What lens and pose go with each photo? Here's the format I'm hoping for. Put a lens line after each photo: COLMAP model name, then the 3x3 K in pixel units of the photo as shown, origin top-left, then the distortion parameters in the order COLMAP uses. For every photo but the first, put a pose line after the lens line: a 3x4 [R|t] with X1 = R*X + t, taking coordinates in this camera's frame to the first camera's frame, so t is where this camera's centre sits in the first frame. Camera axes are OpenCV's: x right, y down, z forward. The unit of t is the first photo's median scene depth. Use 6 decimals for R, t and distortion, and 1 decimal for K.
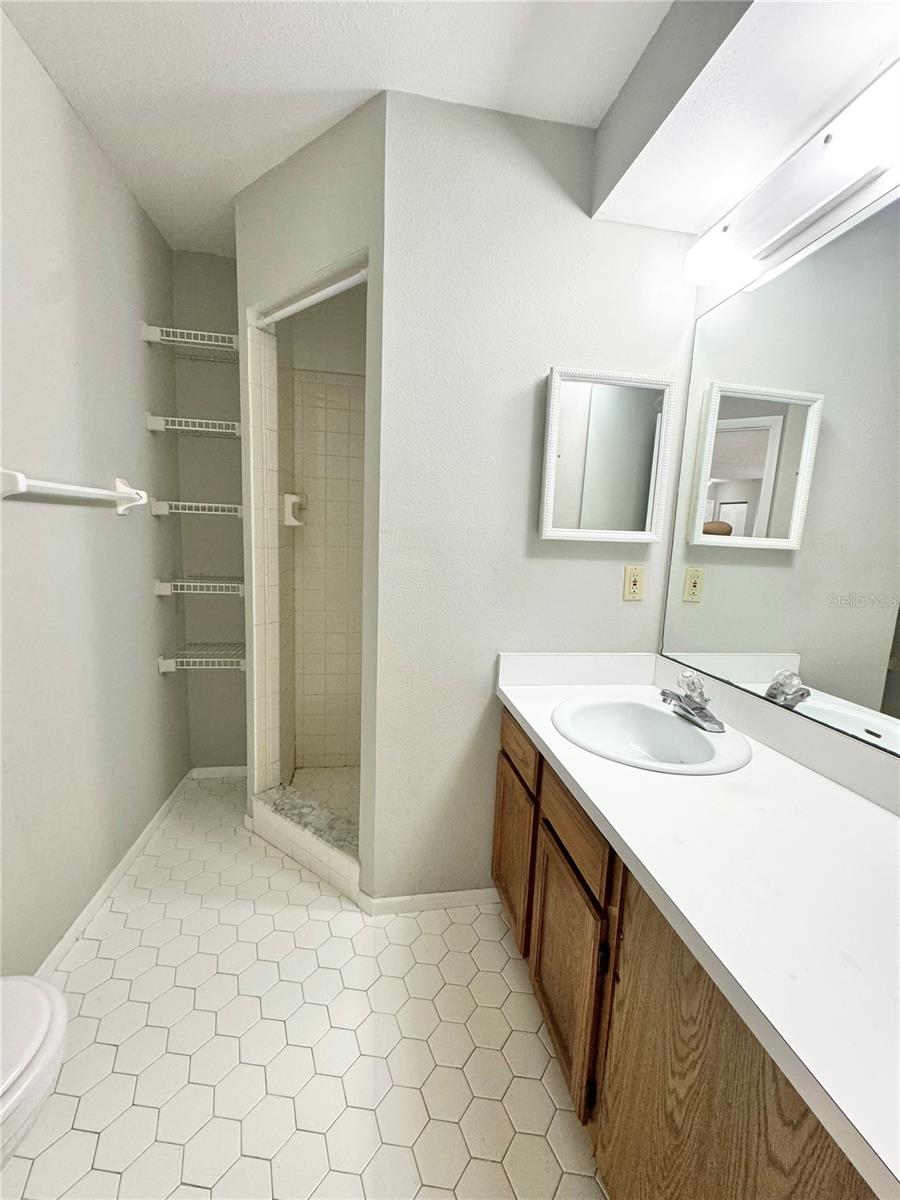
lens RADIAL K [[478.9, 0, 451.8], [0, 478.9, 599.6], [0, 0, 1]] dist [-0.003945, 0.001120]
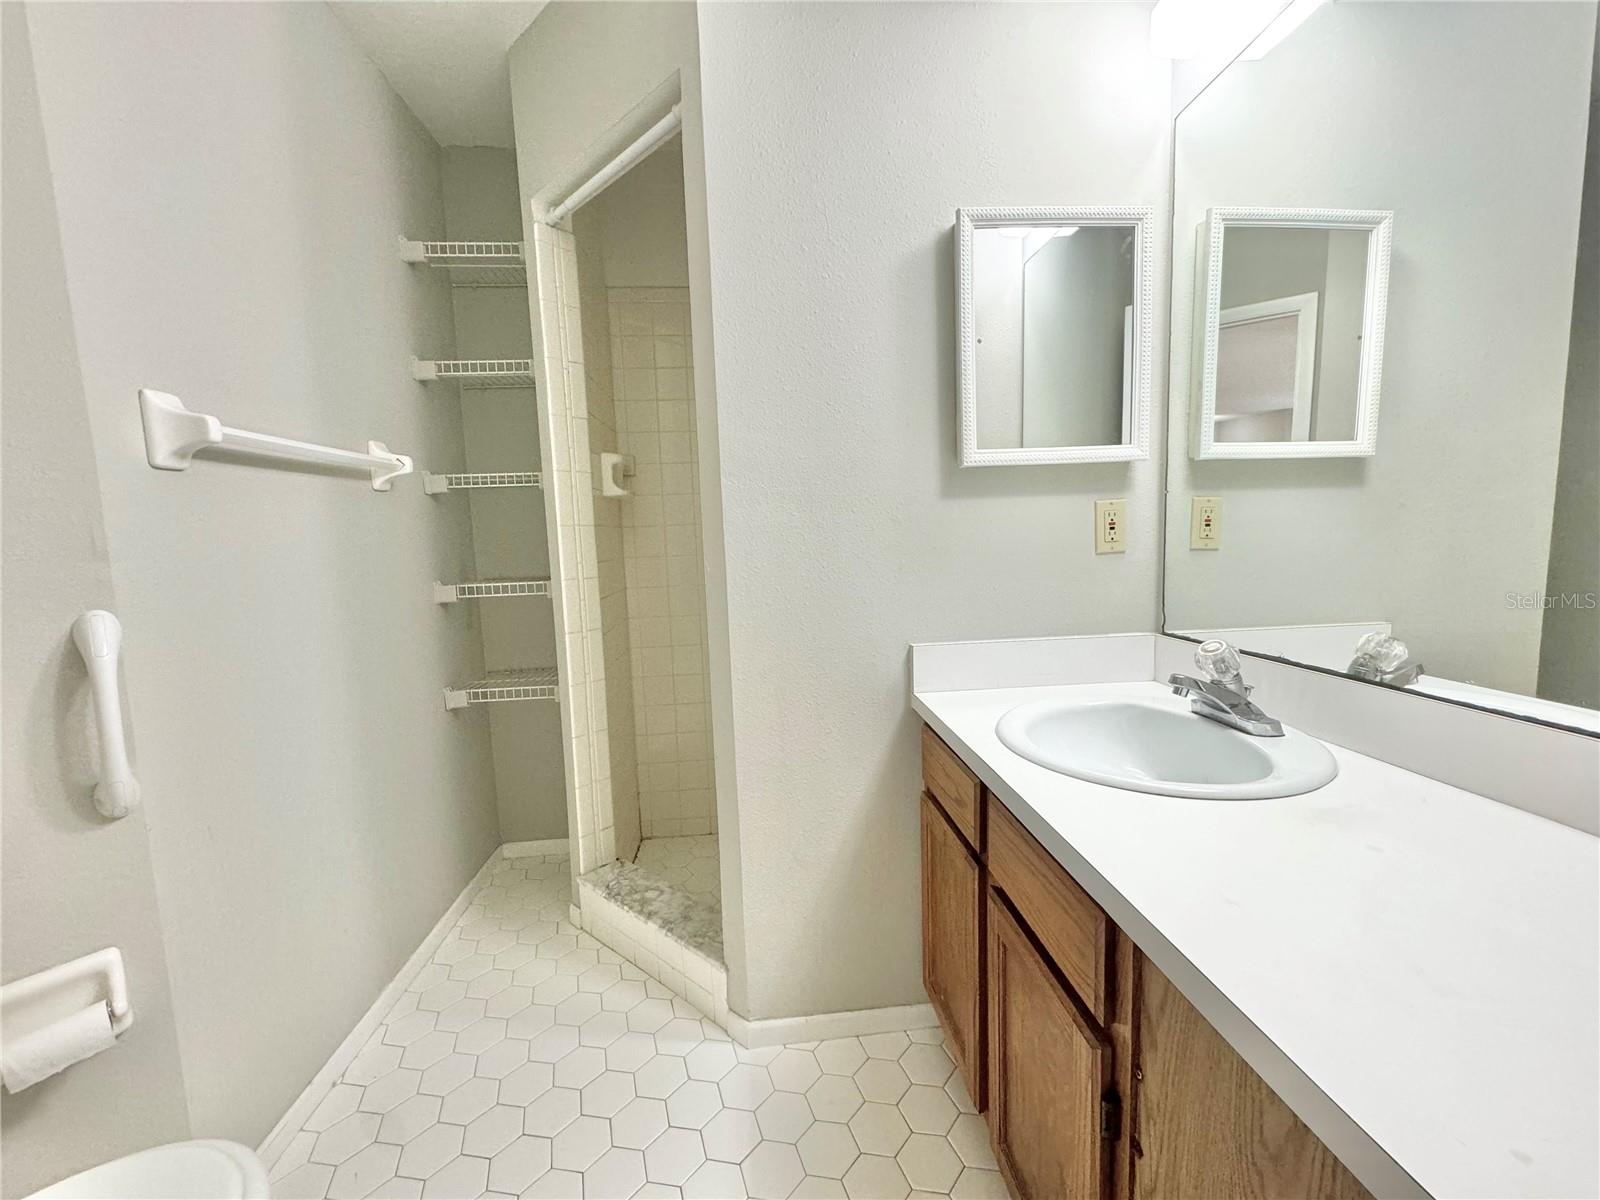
lens RADIAL K [[638.6, 0, 803.4], [0, 638.6, 598.3], [0, 0, 1]] dist [-0.003945, 0.001120]
pose [[0.993911, -0.068244, -0.086508, 0.030603], [0.065099, 0.997129, -0.038667, 0.072311], [0.088898, 0.032800, 0.995501, 0.096243]]
